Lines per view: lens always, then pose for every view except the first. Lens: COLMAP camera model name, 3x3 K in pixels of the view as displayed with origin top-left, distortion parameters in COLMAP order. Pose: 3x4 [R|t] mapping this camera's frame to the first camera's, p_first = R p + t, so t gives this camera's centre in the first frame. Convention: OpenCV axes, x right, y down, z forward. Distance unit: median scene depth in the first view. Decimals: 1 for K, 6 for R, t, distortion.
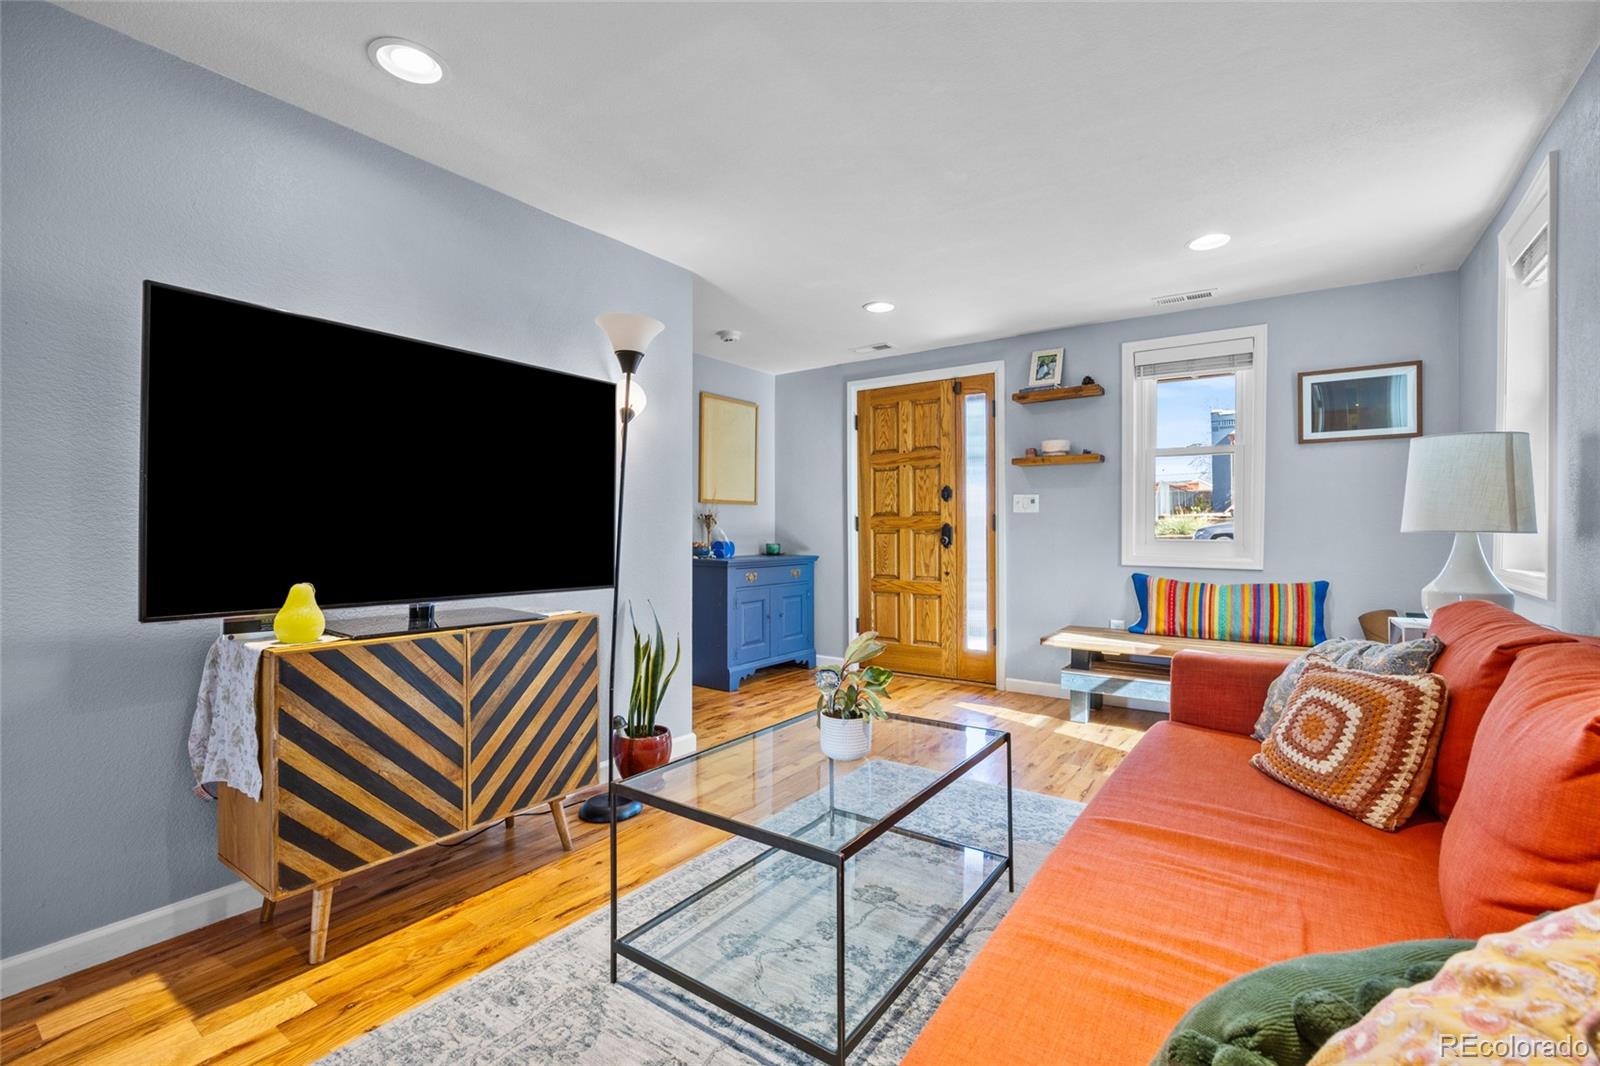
lens RADIAL K [[721.8, 0, 796.2], [0, 721.8, 538.5], [0, 0, 1]] dist [-0.002367, -0.000264]
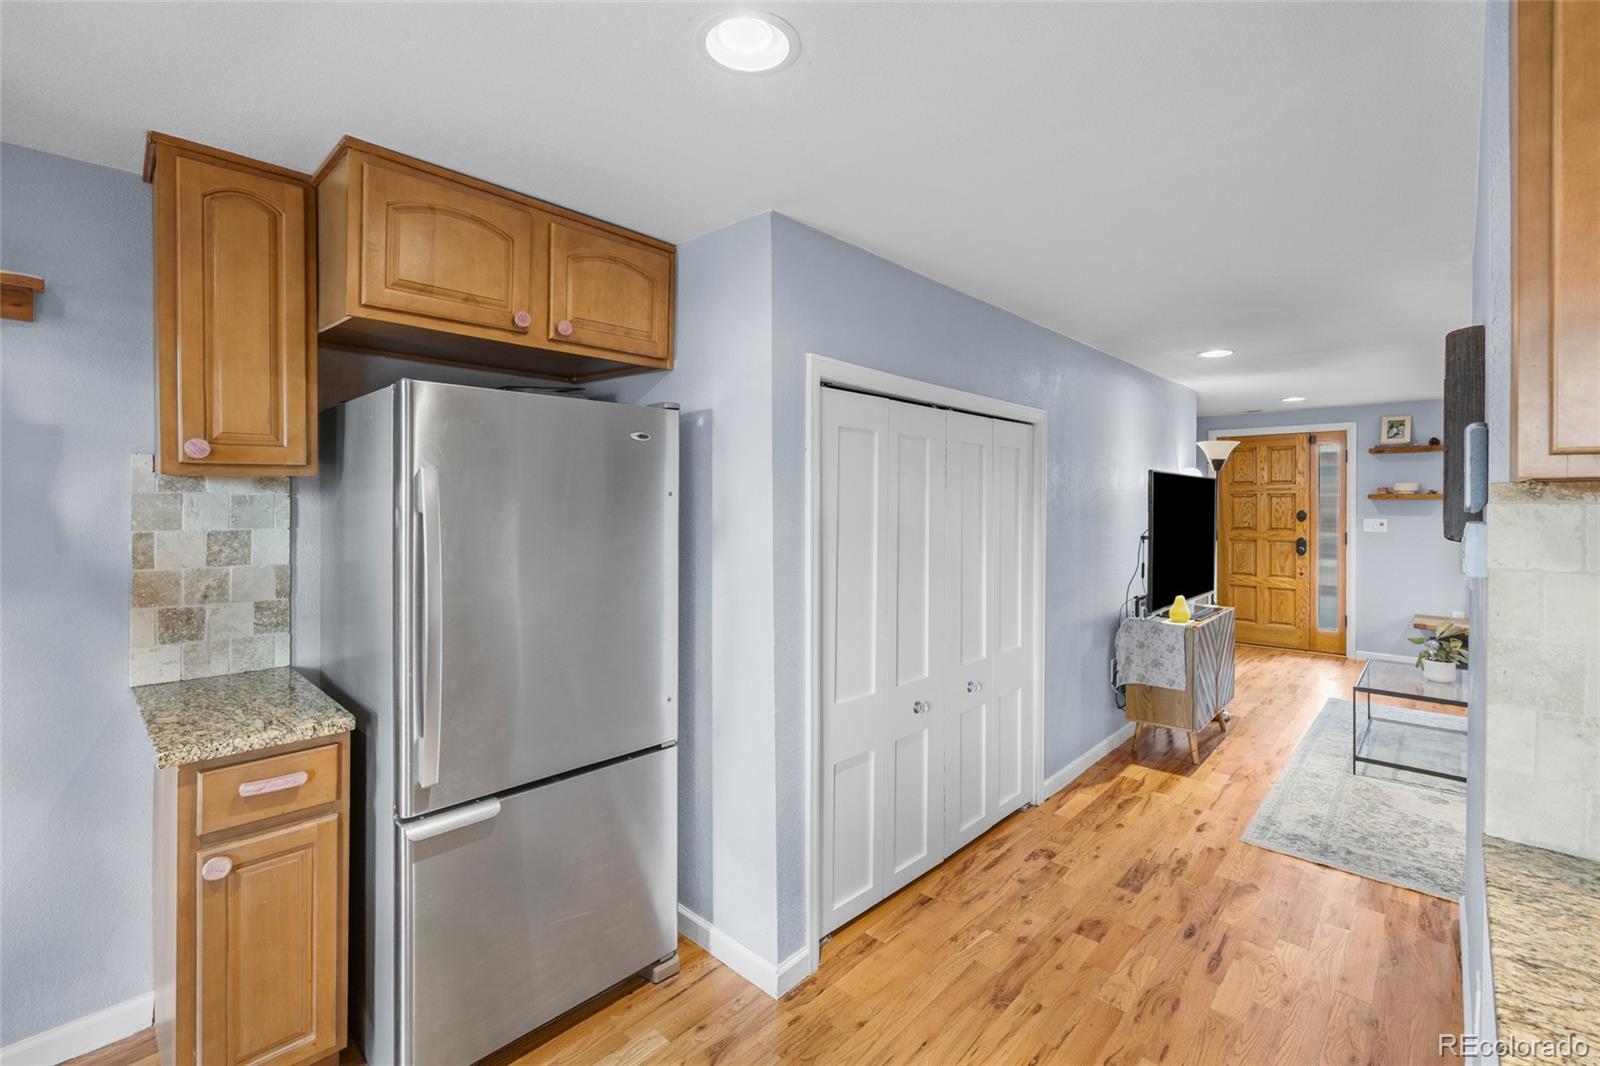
lens RADIAL K [[706.2, 0, 812.4], [0, 706.2, 519.0], [0, 0, 1]] dist [-0.003523, -0.000006]
pose [[0.990619, 0.003743, -0.136599, -0.562915], [-0.002098, 0.999924, 0.012182, -0.074583], [0.136634, -0.011782, 0.990552, -0.488797]]
